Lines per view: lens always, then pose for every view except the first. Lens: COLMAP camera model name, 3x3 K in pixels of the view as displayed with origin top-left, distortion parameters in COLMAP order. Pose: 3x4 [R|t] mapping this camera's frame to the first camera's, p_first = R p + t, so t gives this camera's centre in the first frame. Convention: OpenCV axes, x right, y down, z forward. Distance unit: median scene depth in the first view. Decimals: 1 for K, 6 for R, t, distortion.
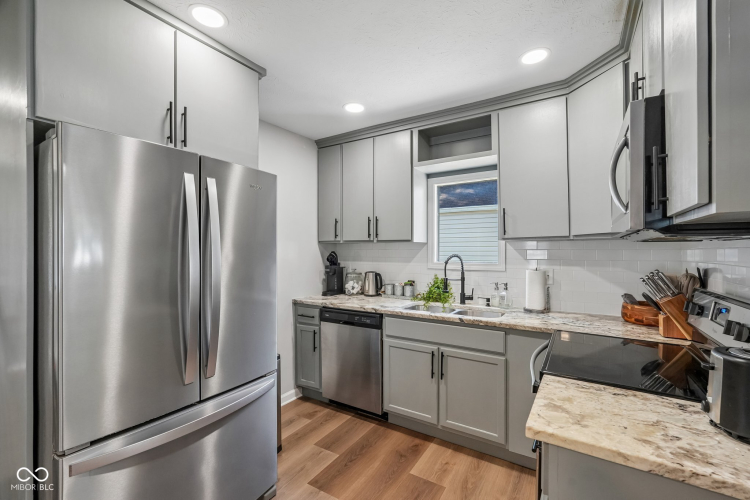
lens RADIAL K [[329.8, 0, 371.9], [0, 329.8, 247.5], [0, 0, 1]] dist [-0.002803, 0.002022]
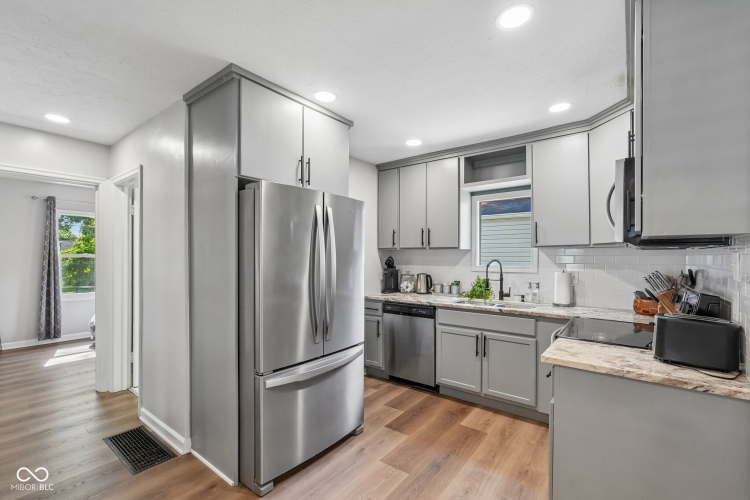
lens RADIAL K [[329.8, 0, 376.5], [0, 329.8, 257.7], [0, 0, 1]] dist [-0.002803, 0.002022]
pose [[0.996183, 0.001242, -0.087284, -0.096586], [-0.000032, 0.999904, 0.013866, -0.001772], [0.087293, -0.013811, 0.996087, -0.311622]]
